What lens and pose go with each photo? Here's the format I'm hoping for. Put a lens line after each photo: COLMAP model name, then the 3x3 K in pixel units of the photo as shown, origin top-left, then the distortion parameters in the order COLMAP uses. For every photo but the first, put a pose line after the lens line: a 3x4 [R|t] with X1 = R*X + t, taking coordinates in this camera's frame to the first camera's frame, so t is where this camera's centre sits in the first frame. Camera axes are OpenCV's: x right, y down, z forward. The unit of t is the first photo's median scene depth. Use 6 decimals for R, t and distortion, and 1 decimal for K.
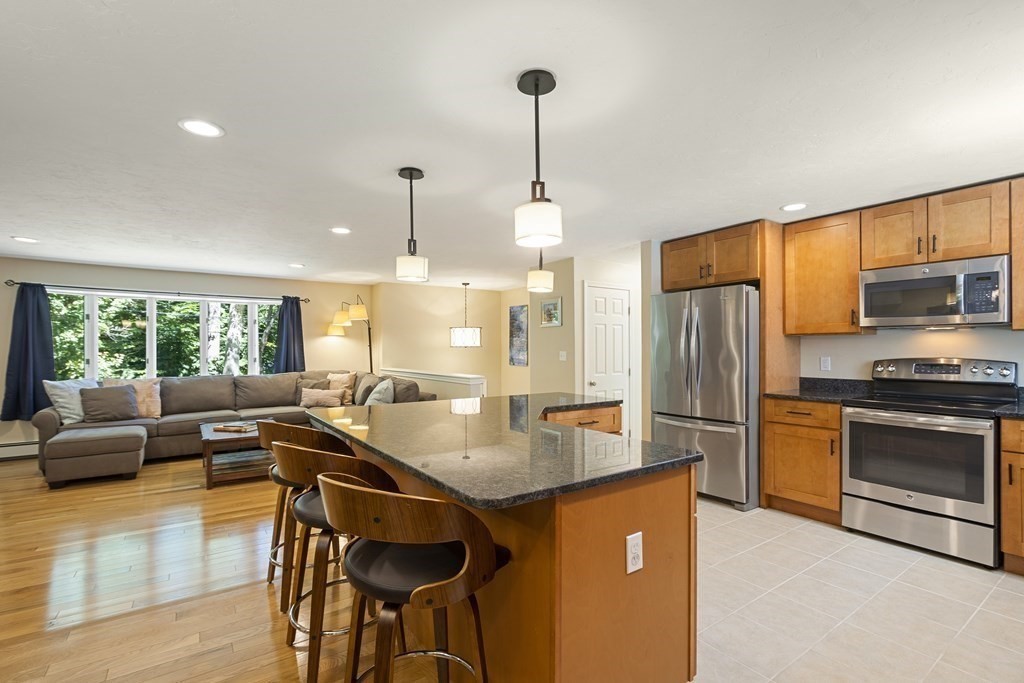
lens RADIAL K [[467.0, 0, 498.3], [0, 467.0, 350.8], [0, 0, 1]] dist [-0.000342, 0.000790]
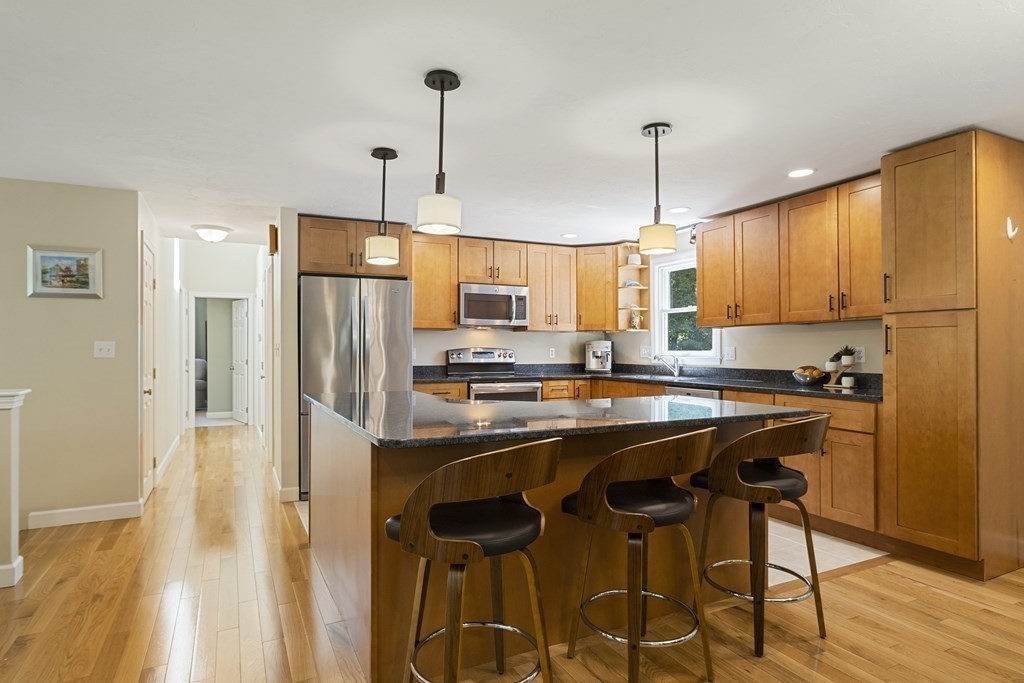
lens RADIAL K [[567.4, 0, 506.0], [0, 567.4, 348.8], [0, 0, 1]] dist [-0.015971, 0.014884]
pose [[0.142081, 0.001874, 0.989853, -0.646207], [0.005019, 0.999984, -0.002614, 0.018280], [-0.989842, 0.005339, 0.142069, 0.505287]]
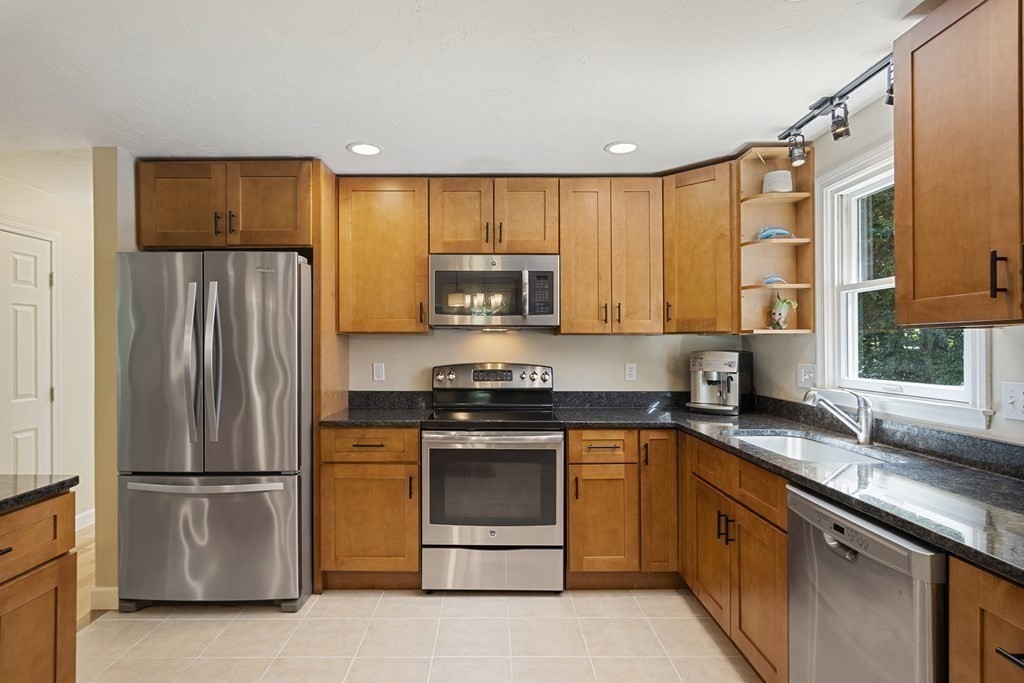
lens RADIAL K [[567.4, 0, 496.6], [0, 567.4, 345.7], [0, 0, 1]] dist [-0.015971, 0.014884]
pose [[0.555327, -0.000110, 0.831632, 0.034960], [0.001682, 0.999998, -0.000990, -0.012392], [-0.831630, 0.001949, 0.555326, 0.298336]]
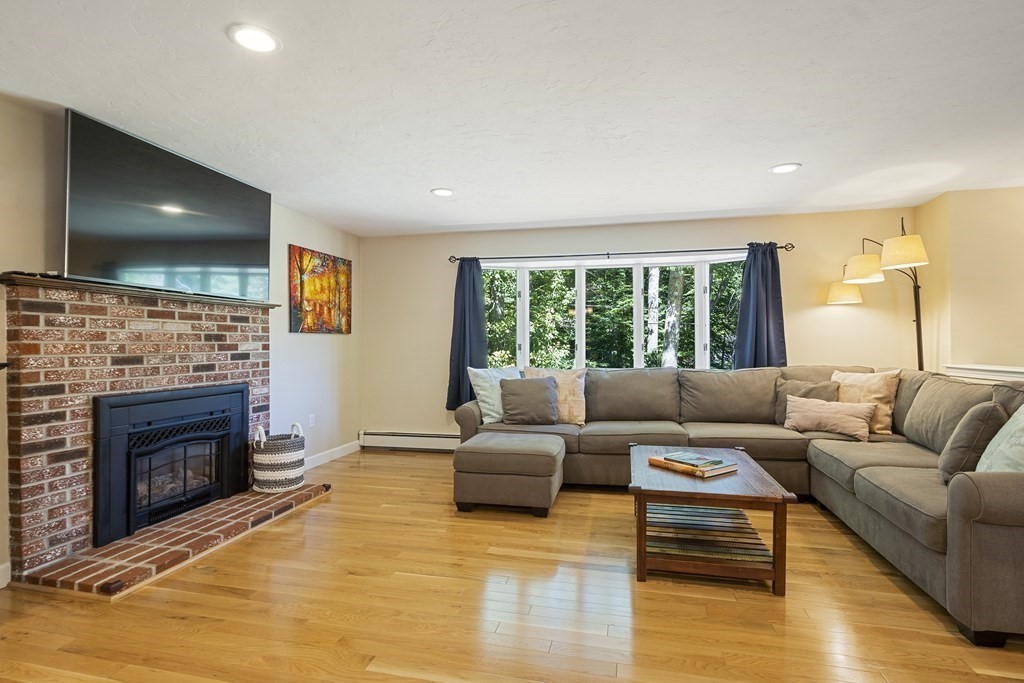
lens RADIAL K [[513.1, 0, 505.7], [0, 513.1, 344.6], [0, 0, 1]] dist [-0.012571, 0.004587]
pose [[0.677656, -0.002039, -0.735376, -0.293891], [0.001437, 0.999998, -0.001449, 0.027734], [0.735378, -0.000075, 0.677658, 0.491118]]
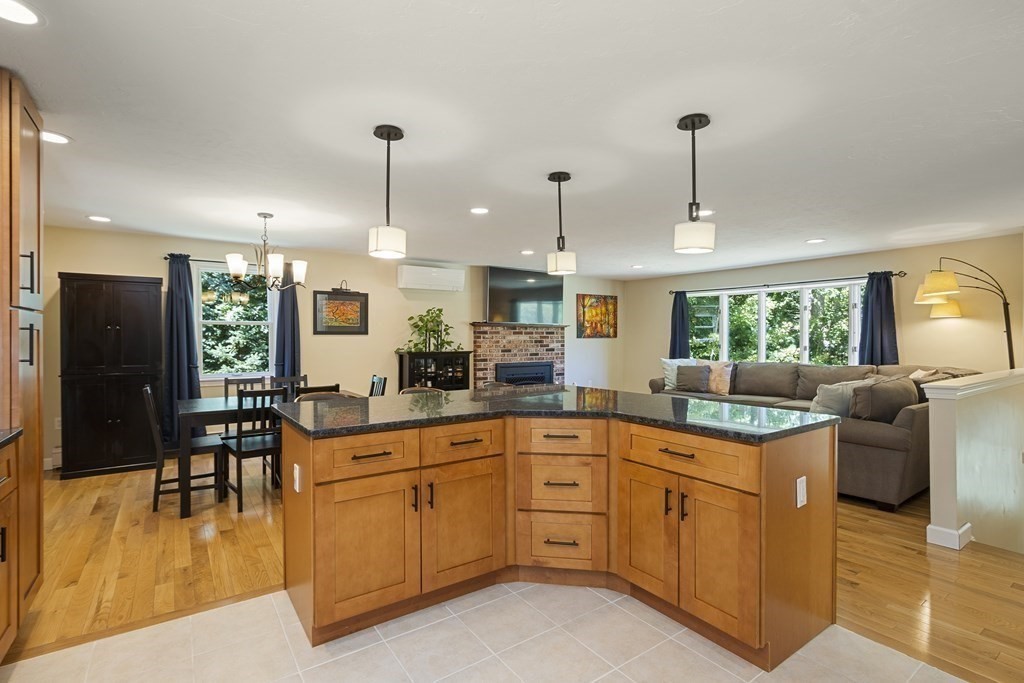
lens RADIAL K [[490.0, 0, 511.3], [0, 490.0, 350.2], [0, 0, 1]] dist [-0.008029, 0.001740]
pose [[0.027792, 0.025506, -0.999288, 0.631303], [-0.003112, 0.999672, 0.025429, 0.000206], [0.999609, 0.002403, 0.027862, 0.551637]]
